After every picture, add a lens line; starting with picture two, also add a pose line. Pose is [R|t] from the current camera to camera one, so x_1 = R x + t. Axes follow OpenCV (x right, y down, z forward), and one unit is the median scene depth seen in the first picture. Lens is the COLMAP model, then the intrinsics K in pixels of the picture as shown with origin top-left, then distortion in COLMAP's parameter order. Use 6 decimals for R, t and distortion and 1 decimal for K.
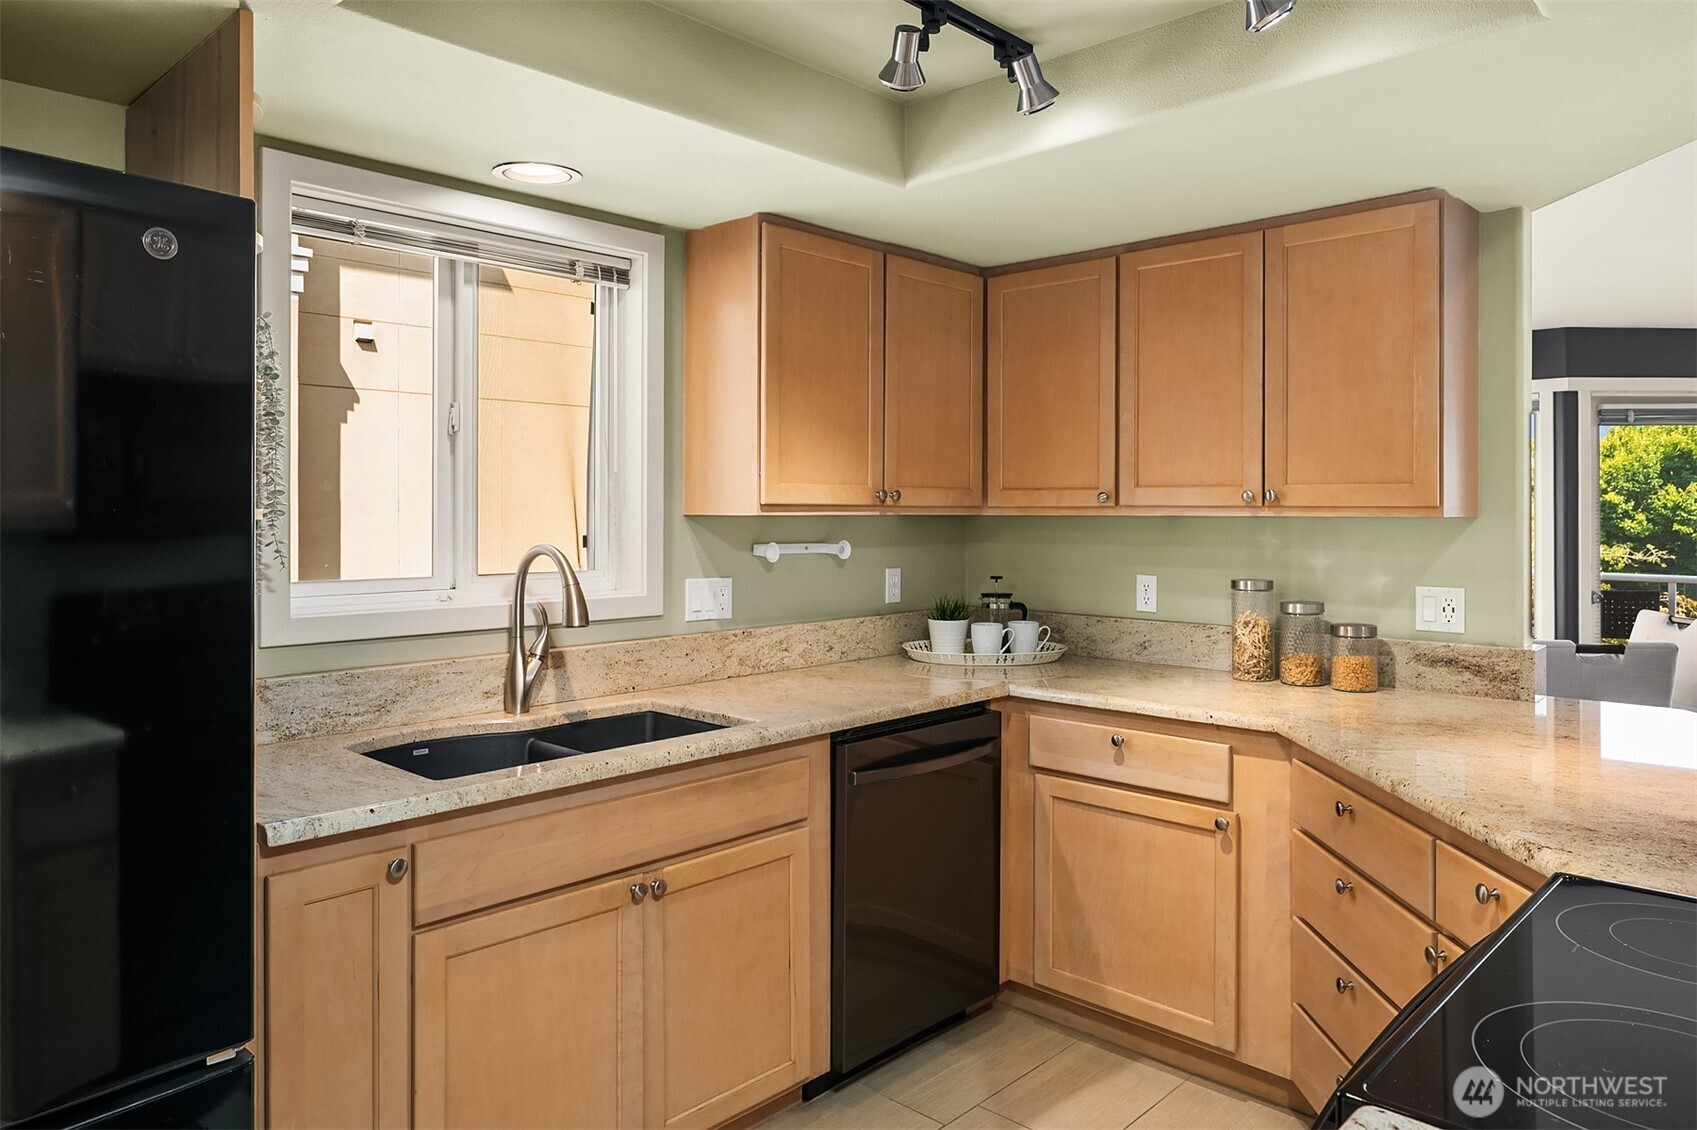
lens RADIAL K [[1106.6, 0, 849.4], [0, 1106.6, 517.1], [0, 0, 1]] dist [0.004271, 0.000572]
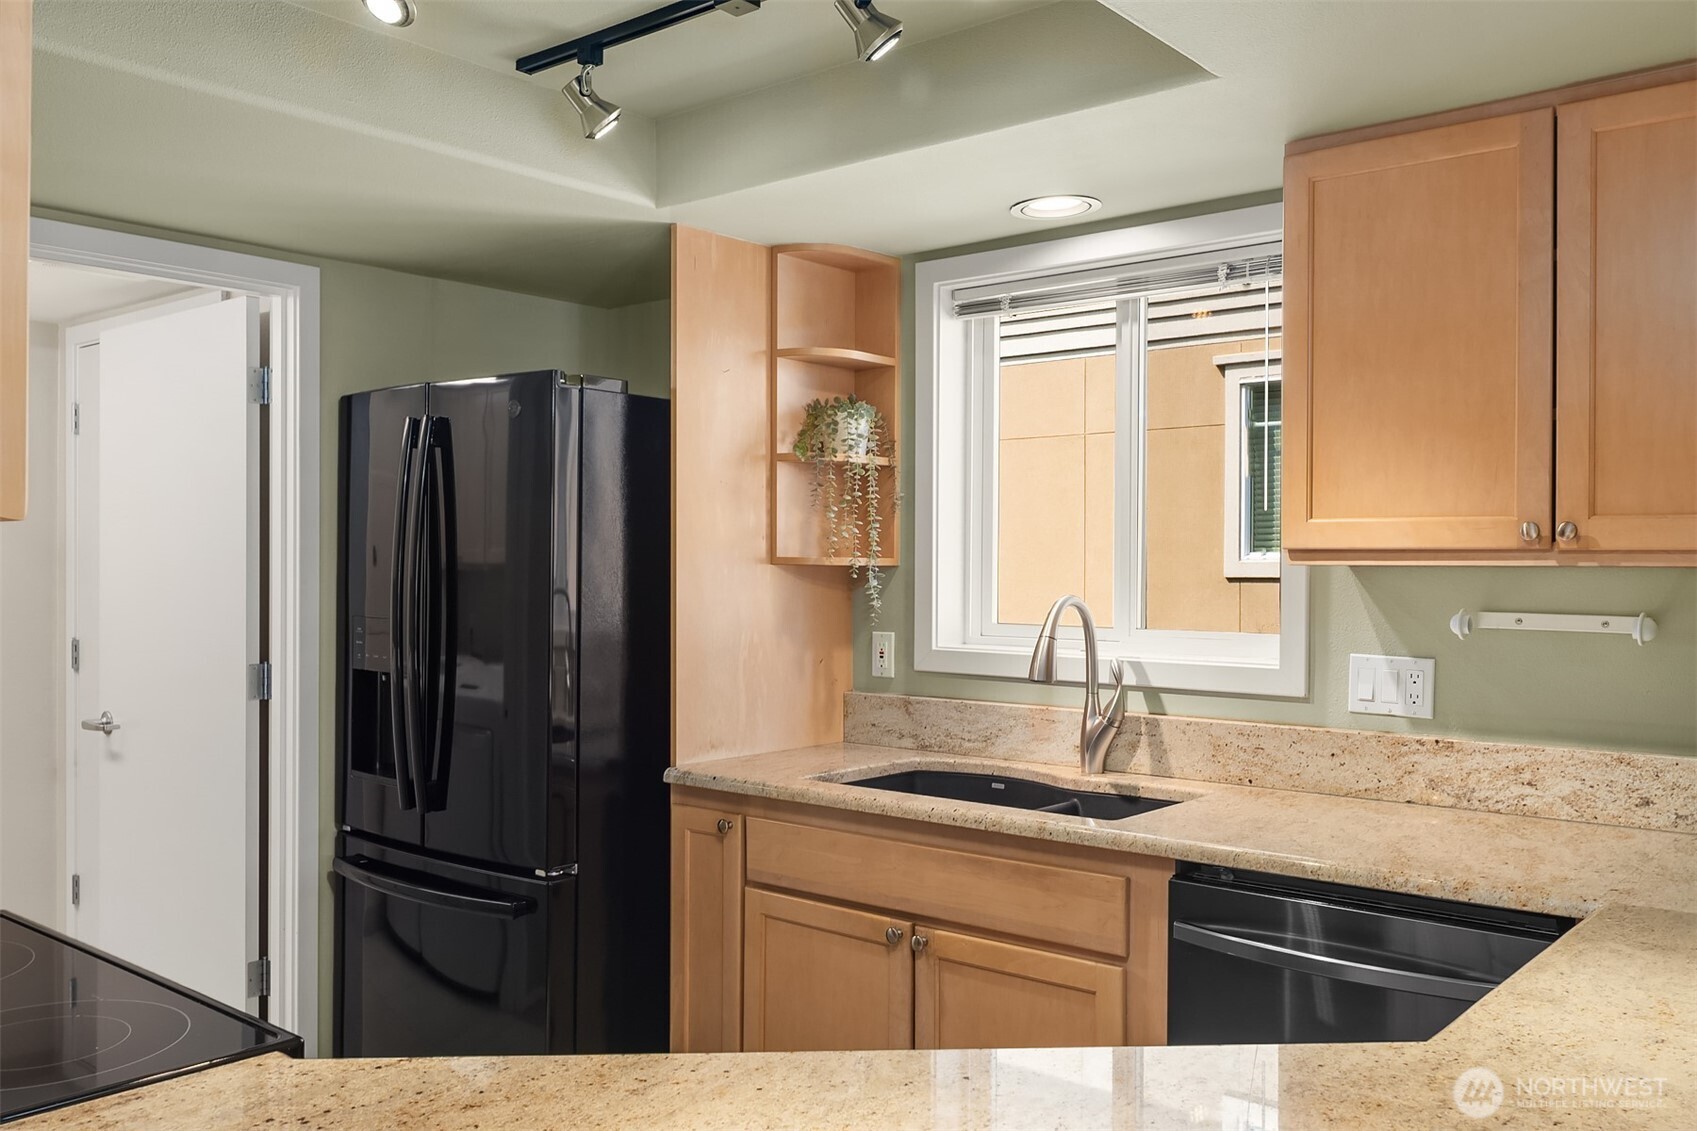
lens RADIAL K [[1396.9, 0, 854.2], [0, 1396.9, 569.4], [0, 0, 1]] dist [0.002931, -0.006155]
pose [[0.072389, 0.001931, -0.997375, 0.736914], [-0.011090, 0.999938, 0.001131, 0.003214], [0.997315, 0.010979, 0.072406, 0.597335]]
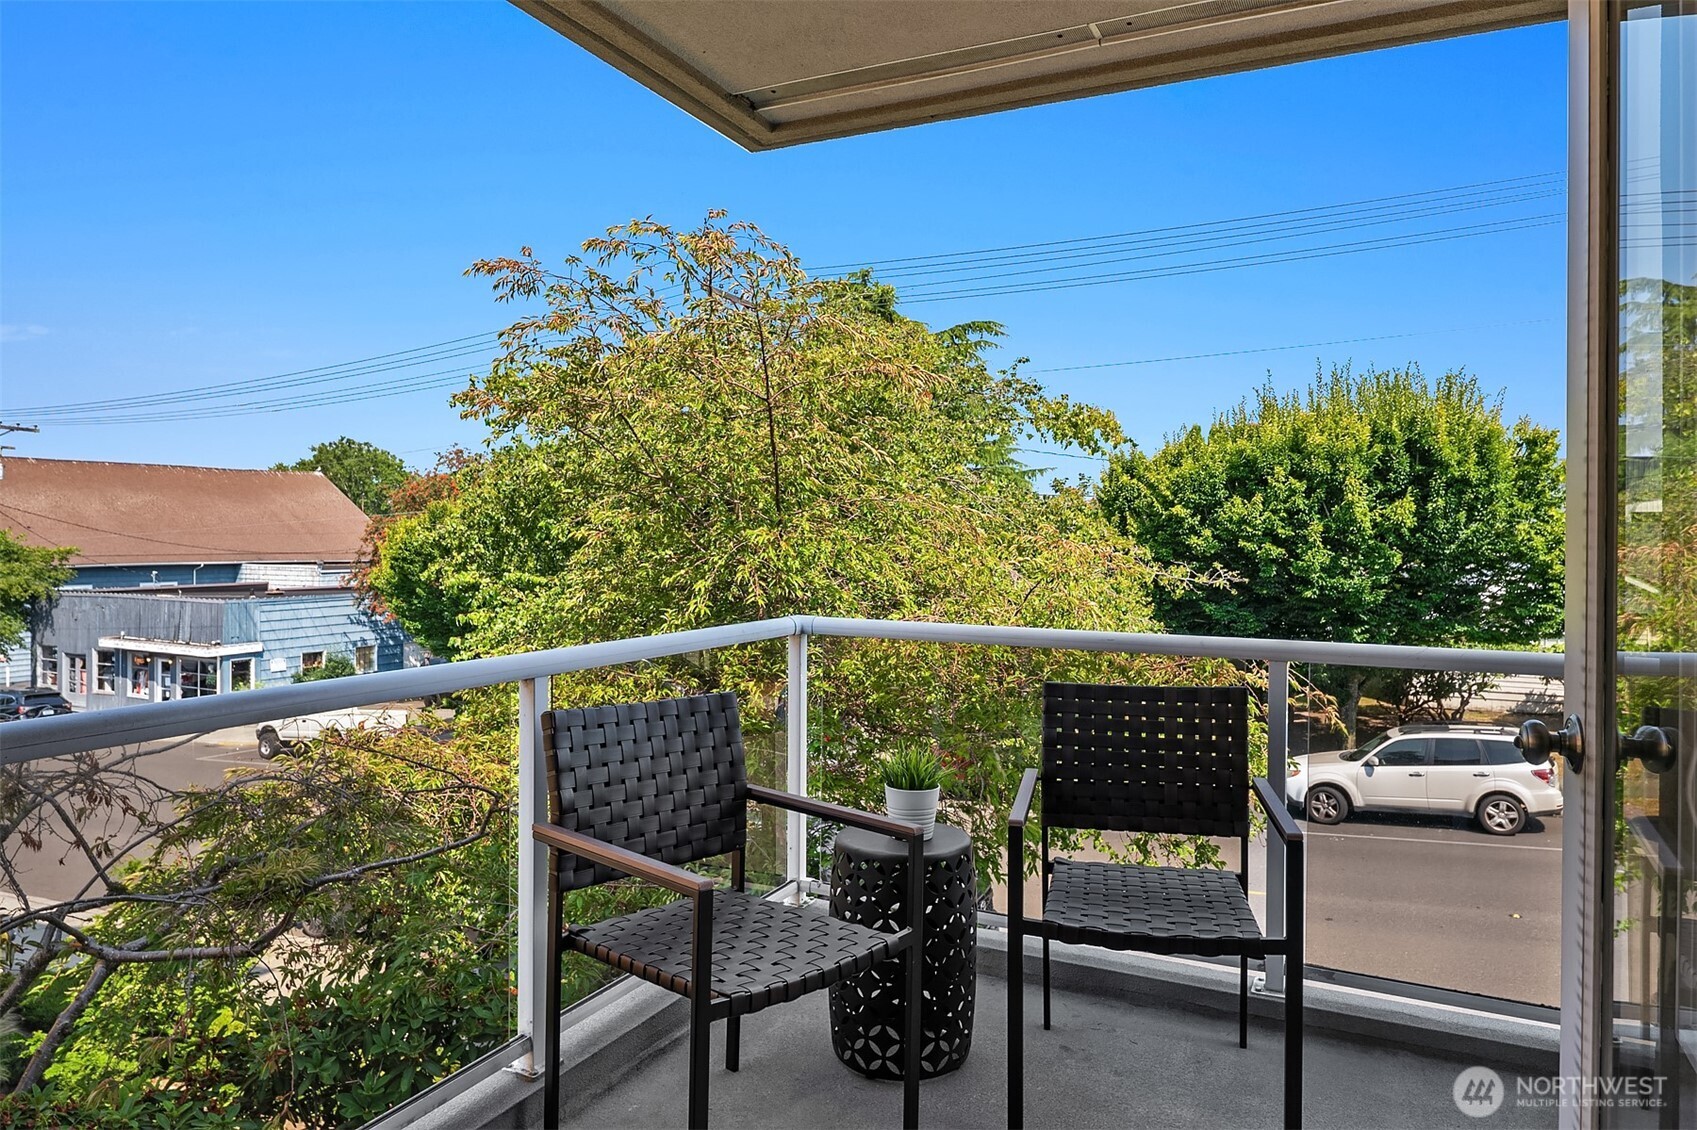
lens RADIAL K [[1106.6, 0, 820.7], [0, 1106.6, 527.7], [0, 0, 1]] dist [0.004271, 0.000572]
pose [[0.960232, 0.007643, 0.279098, 1.311091], [-0.004250, 0.999910, -0.012760, 0.059689], [-0.279170, 0.011066, 0.960178, 1.824223]]
